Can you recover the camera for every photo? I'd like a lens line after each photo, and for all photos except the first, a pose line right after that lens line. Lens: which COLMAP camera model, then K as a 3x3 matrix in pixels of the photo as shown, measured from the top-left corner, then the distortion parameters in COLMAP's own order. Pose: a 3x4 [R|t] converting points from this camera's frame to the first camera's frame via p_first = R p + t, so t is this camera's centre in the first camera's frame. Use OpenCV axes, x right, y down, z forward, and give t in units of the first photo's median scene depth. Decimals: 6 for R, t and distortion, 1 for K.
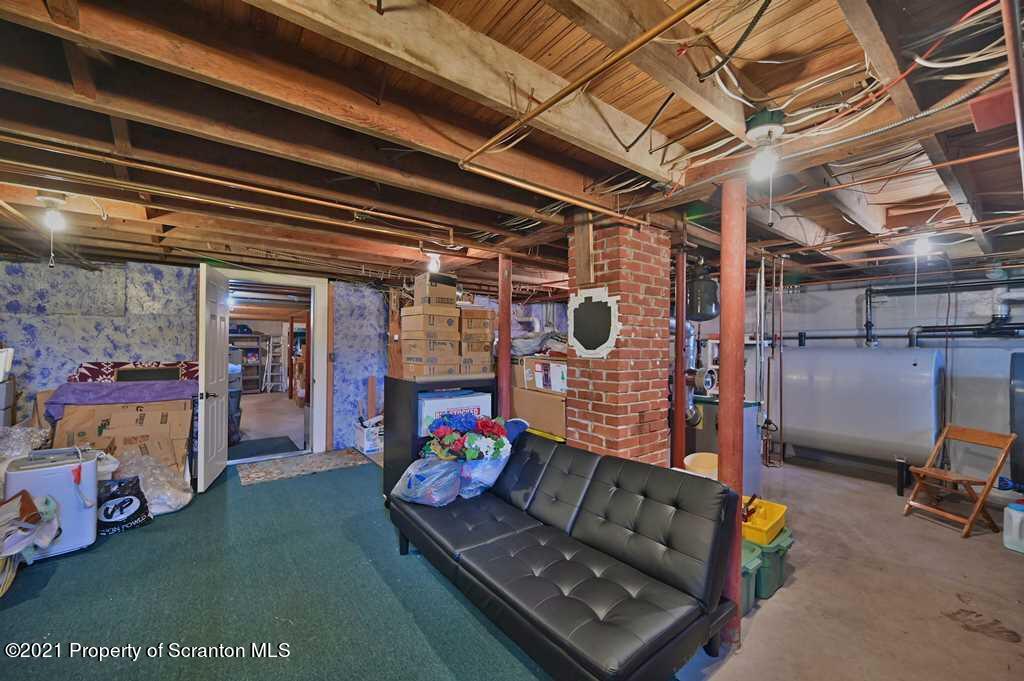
lens RADIAL K [[404.1, 0, 507.9], [0, 404.1, 339.6], [0, 0, 1]] dist [-0.003220, 0.000719]
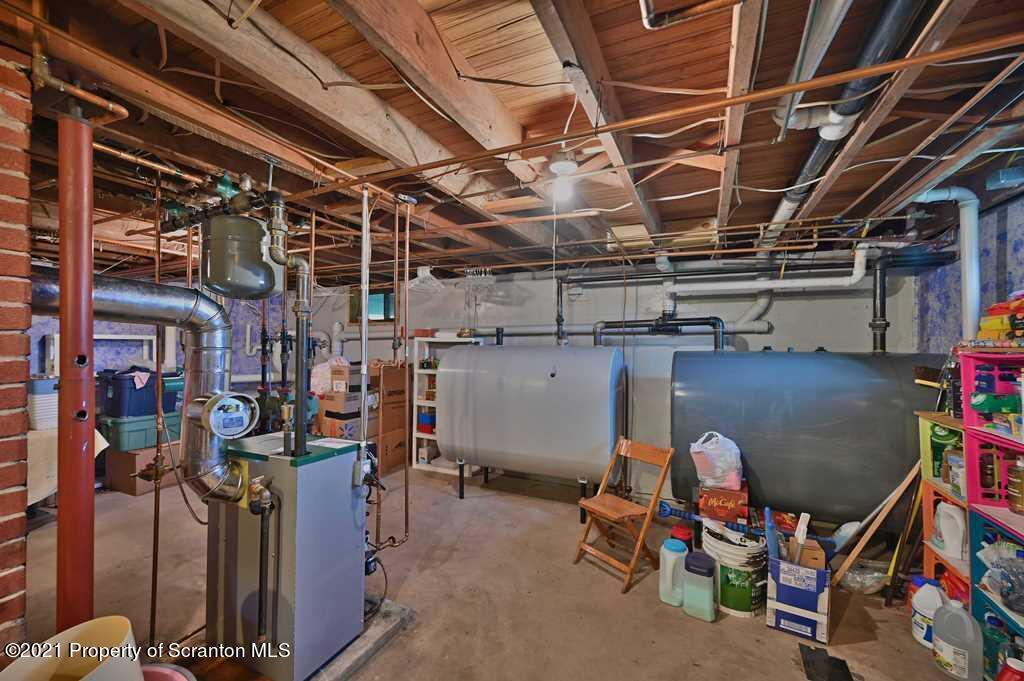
lens RADIAL K [[404.1, 0, 517.5], [0, 404.1, 340.4], [0, 0, 1]] dist [-0.003220, 0.000719]
pose [[0.886093, -0.003276, 0.463496, 0.458680], [0.000696, 0.999983, 0.005737, 0.002554], [-0.463507, -0.004761, 0.886081, 0.317533]]
